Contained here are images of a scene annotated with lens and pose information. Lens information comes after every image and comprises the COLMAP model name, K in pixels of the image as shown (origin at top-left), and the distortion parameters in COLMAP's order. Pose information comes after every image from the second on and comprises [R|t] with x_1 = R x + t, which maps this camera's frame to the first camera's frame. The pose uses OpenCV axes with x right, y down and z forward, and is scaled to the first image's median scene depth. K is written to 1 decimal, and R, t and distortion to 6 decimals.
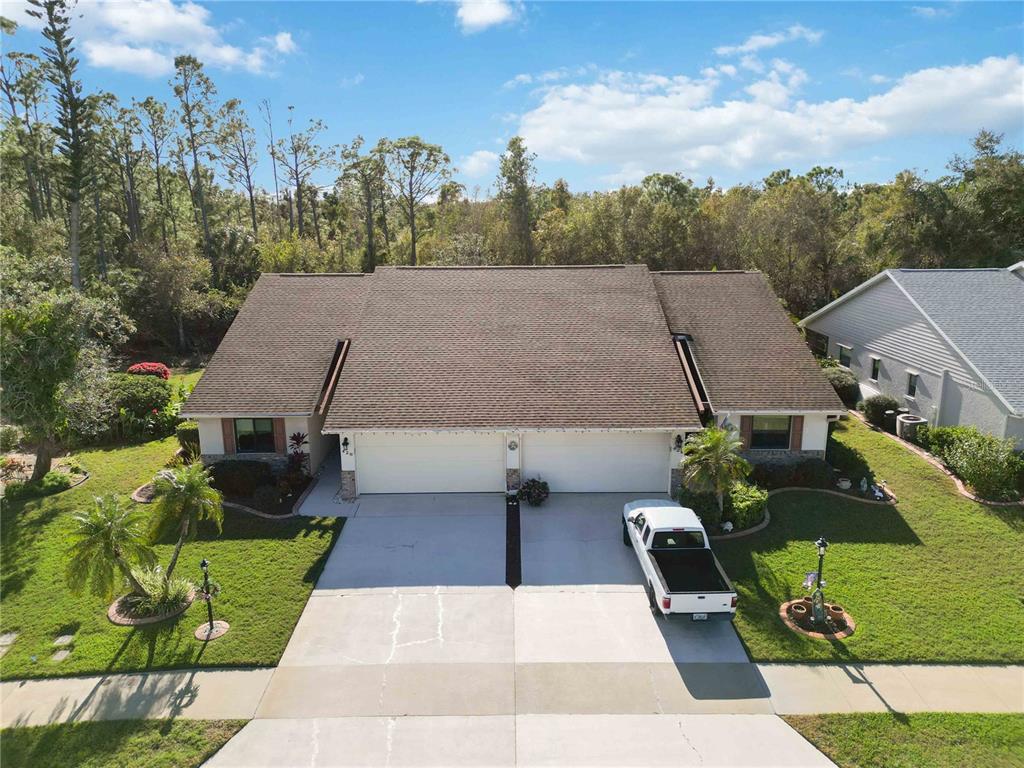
lens RADIAL K [[713.7, 0, 510.1], [0, 713.7, 379.1], [0, 0, 1]] dist [0.059415, -0.050881]
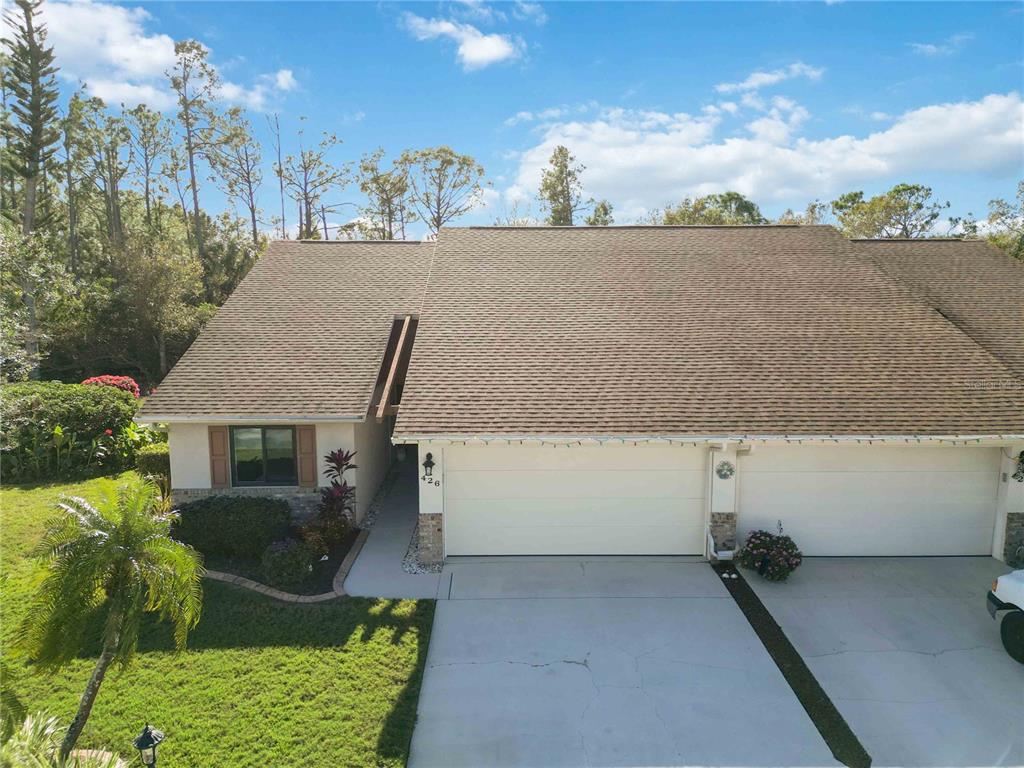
lens RADIAL K [[713.7, 0, 503.3], [0, 713.7, 384.5], [0, 0, 1]] dist [0.059415, -0.050881]
pose [[0.999993, 0.002335, 0.003089, -0.167786], [-0.002046, 0.995913, -0.090297, 0.075856], [-0.003287, 0.090290, 0.995910, 0.424218]]
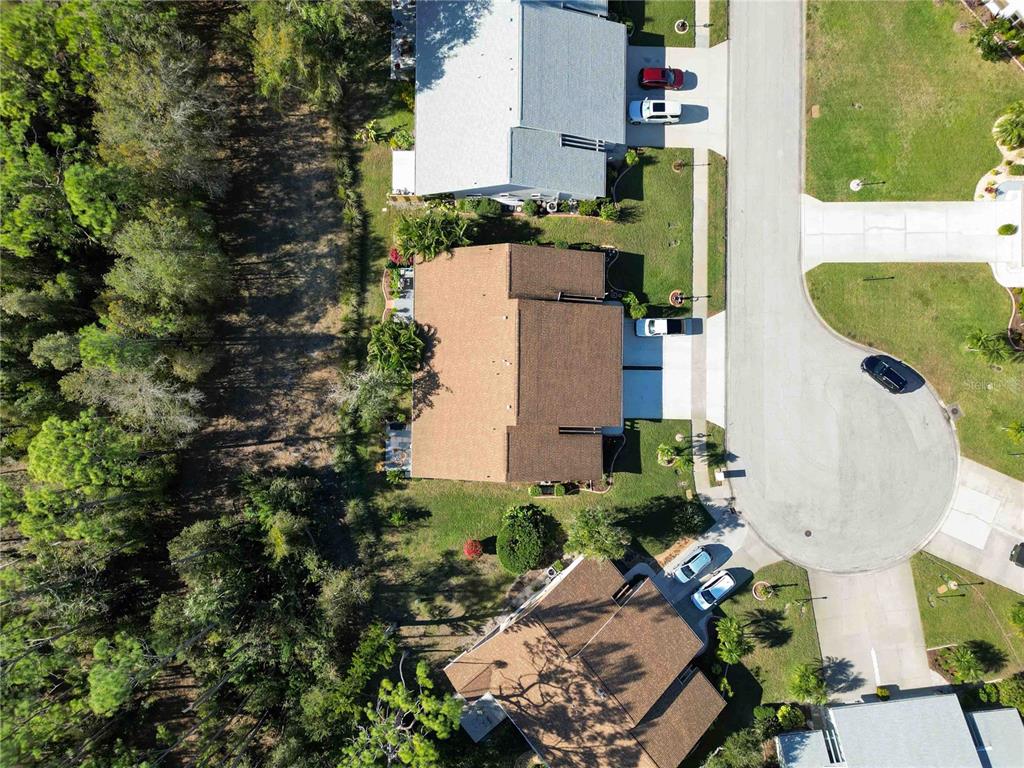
lens RADIAL K [[713.7, 0, 508.4], [0, 713.7, 390.0], [0, 0, 1]] dist [0.059415, -0.050881]
pose [[0.027648, -0.998529, 0.046641, -0.248418], [0.253639, 0.052140, 0.965893, -2.890848], [-0.966904, -0.014875, 0.254708, 0.641079]]
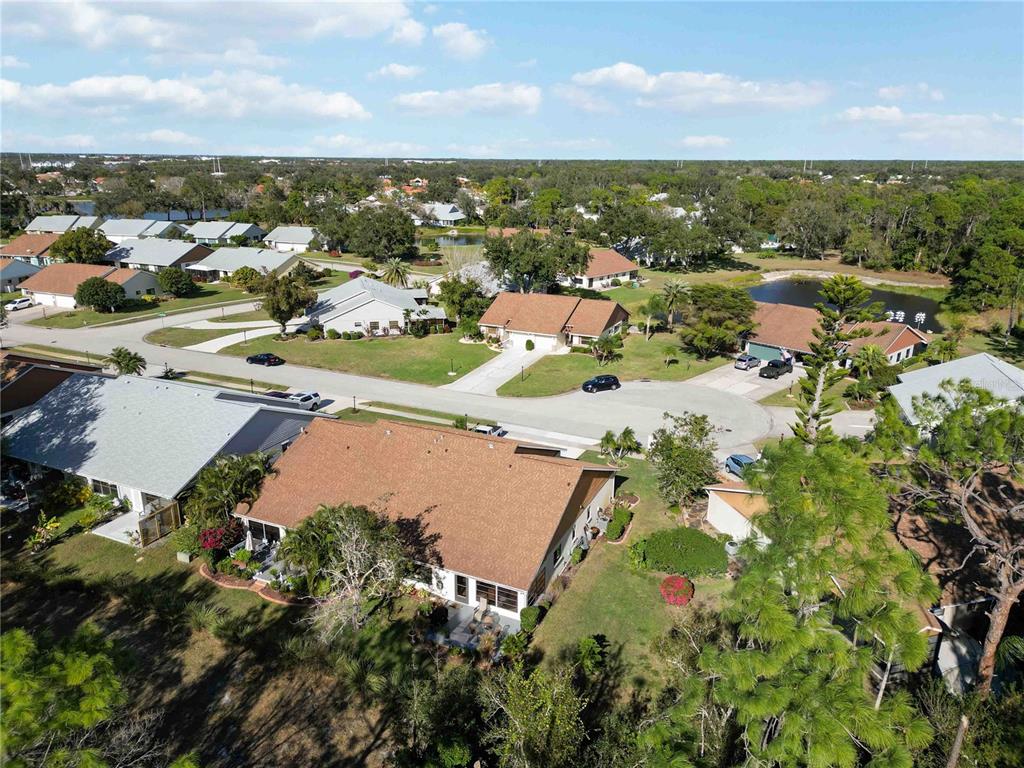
lens RADIAL K [[713.7, 0, 510.1], [0, 713.7, 378.2], [0, 0, 1]] dist [0.059415, -0.050881]
pose [[-0.899753, -0.123928, 0.418433, -1.094622], [0.101495, 0.873113, 0.476835, -1.397653], [-0.424433, 0.471503, -0.773008, 2.863842]]
